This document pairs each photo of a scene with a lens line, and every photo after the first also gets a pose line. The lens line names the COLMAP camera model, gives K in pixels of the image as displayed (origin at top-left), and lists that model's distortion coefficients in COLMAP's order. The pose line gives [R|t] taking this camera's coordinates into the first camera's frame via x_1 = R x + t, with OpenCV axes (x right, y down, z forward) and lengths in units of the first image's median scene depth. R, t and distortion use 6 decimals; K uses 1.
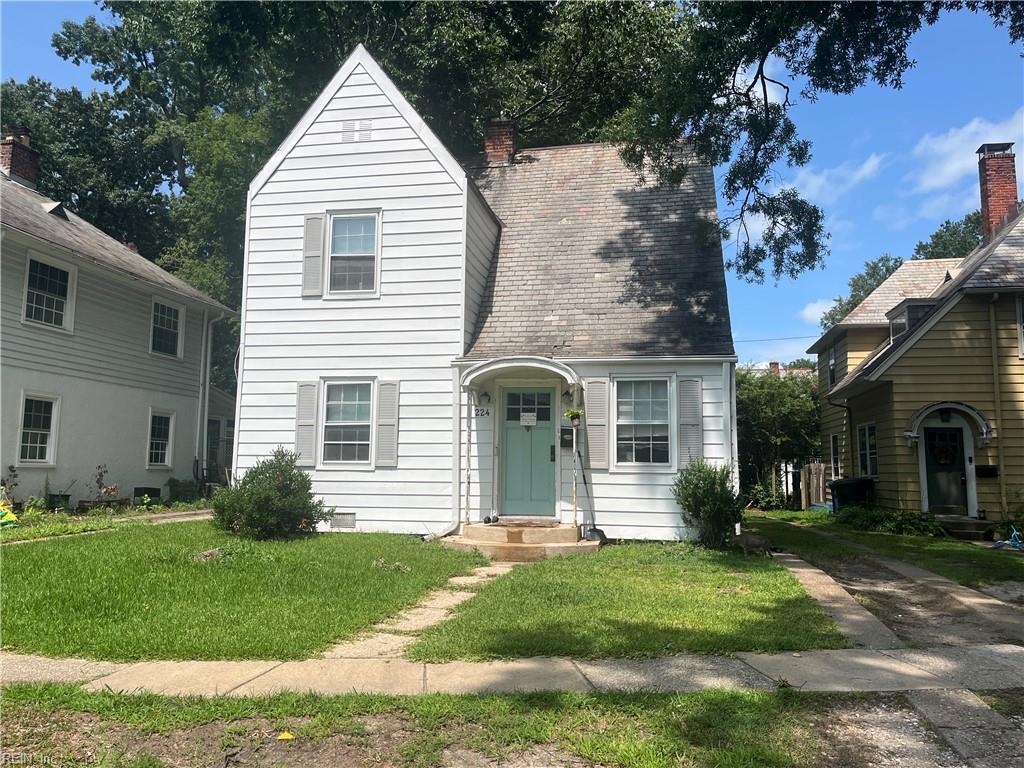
lens RADIAL K [[773.4, 0, 508.3], [0, 773.4, 383.6], [0, 0, 1]] dist [0.053658, -0.064648]
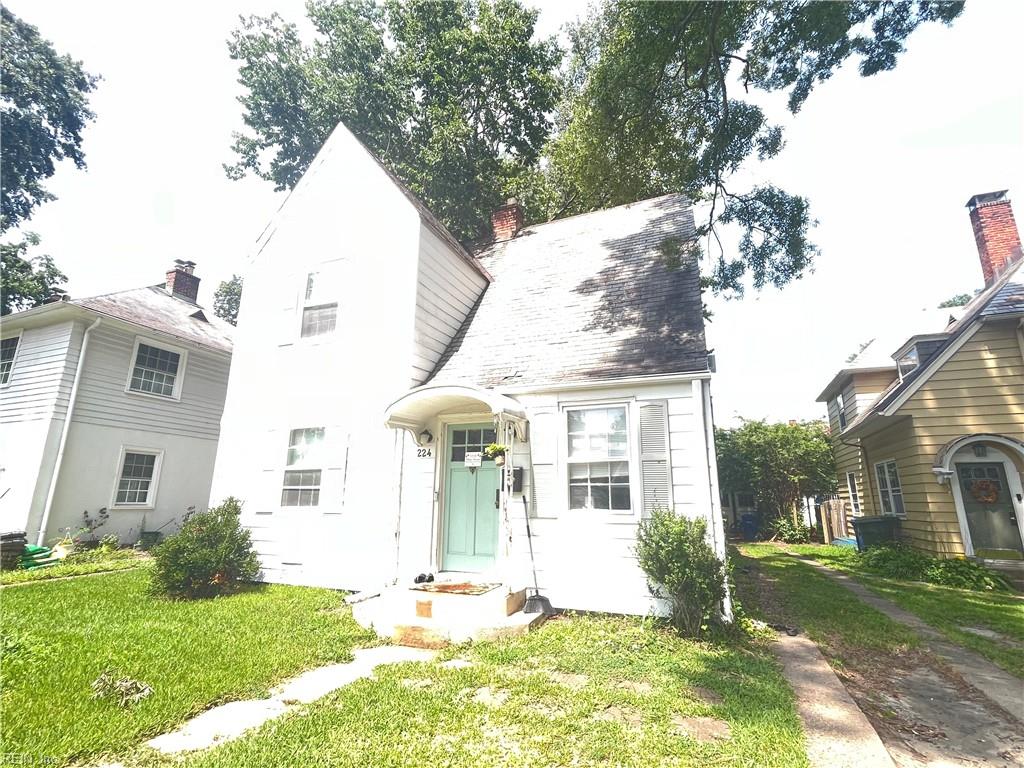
lens RADIAL K [[488.9, 0, 512.6], [0, 488.9, 382.2], [0, 0, 1]] dist [-0.000477, 0.002460]
pose [[0.980381, -0.051067, -0.190381, 0.168089], [0.026536, 0.991258, -0.129241, 0.029584], [0.195317, 0.121653, 0.973166, 0.414667]]
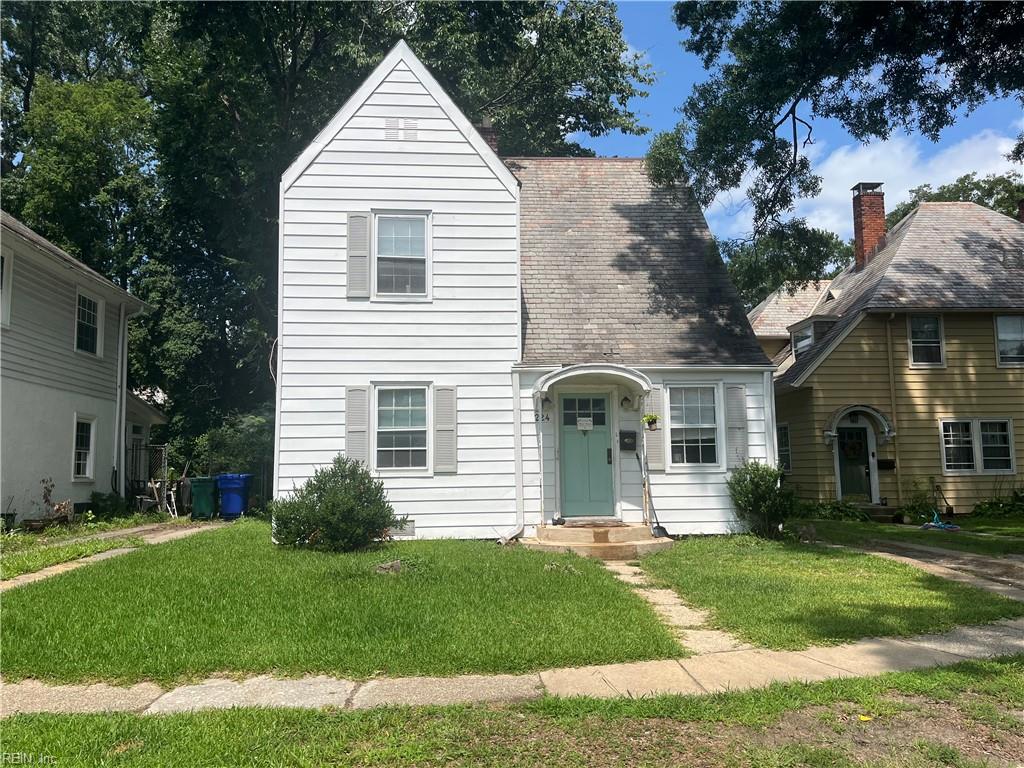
lens RADIAL K [[773.4, 0, 512.4], [0, 773.4, 391.0], [0, 0, 1]] dist [0.053658, -0.064648]
pose [[0.965566, 0.003500, 0.260133, -0.312495], [-0.005516, 0.999960, 0.007019, -0.004302], [-0.260098, -0.008213, 0.965547, 0.019833]]
